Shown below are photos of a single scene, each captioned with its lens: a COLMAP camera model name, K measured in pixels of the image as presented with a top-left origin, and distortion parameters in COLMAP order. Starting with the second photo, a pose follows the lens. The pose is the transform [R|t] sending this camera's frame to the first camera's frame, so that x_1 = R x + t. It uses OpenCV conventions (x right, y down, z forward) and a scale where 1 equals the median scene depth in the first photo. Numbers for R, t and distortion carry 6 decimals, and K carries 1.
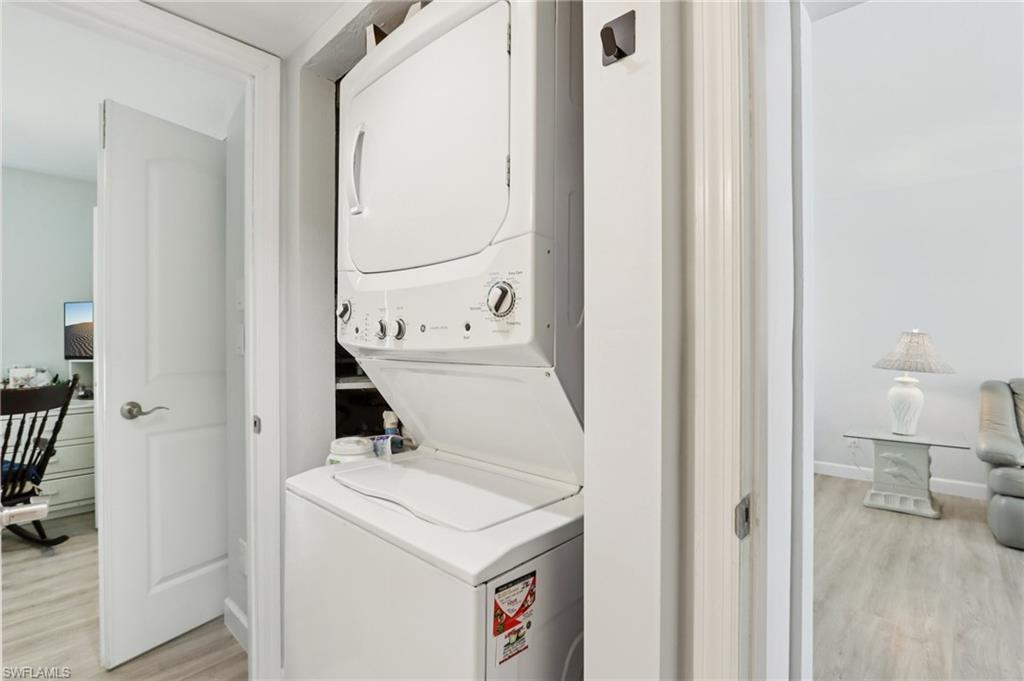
lens RADIAL K [[477.5, 0, 514.4], [0, 477.5, 340.3], [0, 0, 1]] dist [-0.012672, -0.000348]
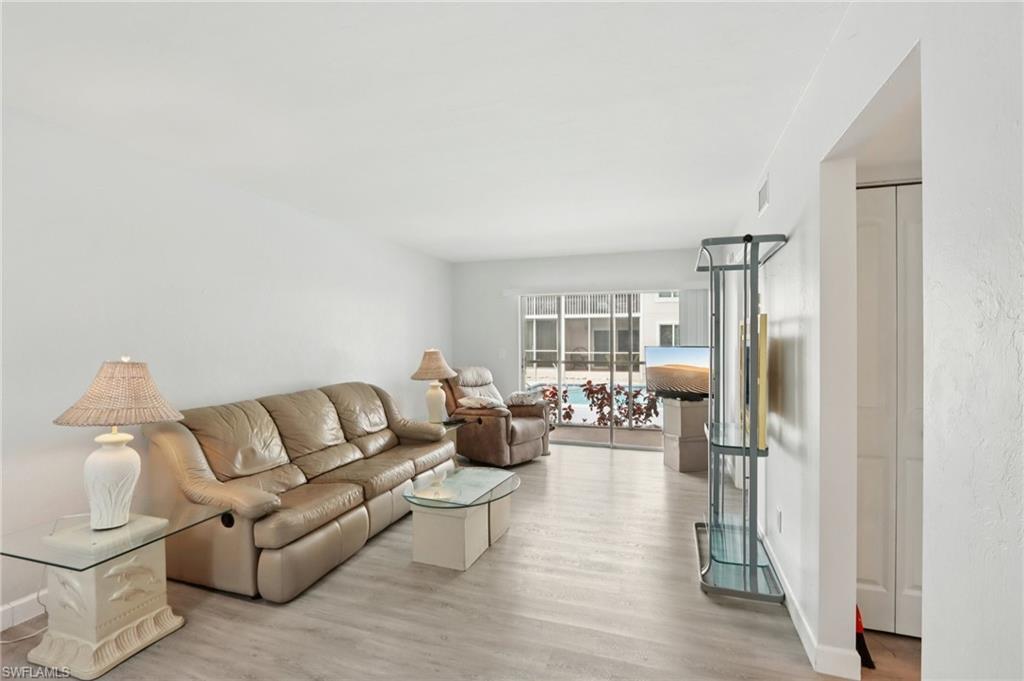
lens RADIAL K [[477.5, 0, 507.8], [0, 477.5, 341.7], [0, 0, 1]] dist [-0.012672, -0.000348]
pose [[-0.397304, -0.004967, 0.917673, 0.049873], [-0.005811, 0.999979, 0.002896, -0.049787], [-0.917668, -0.004182, -0.397325, 0.791447]]
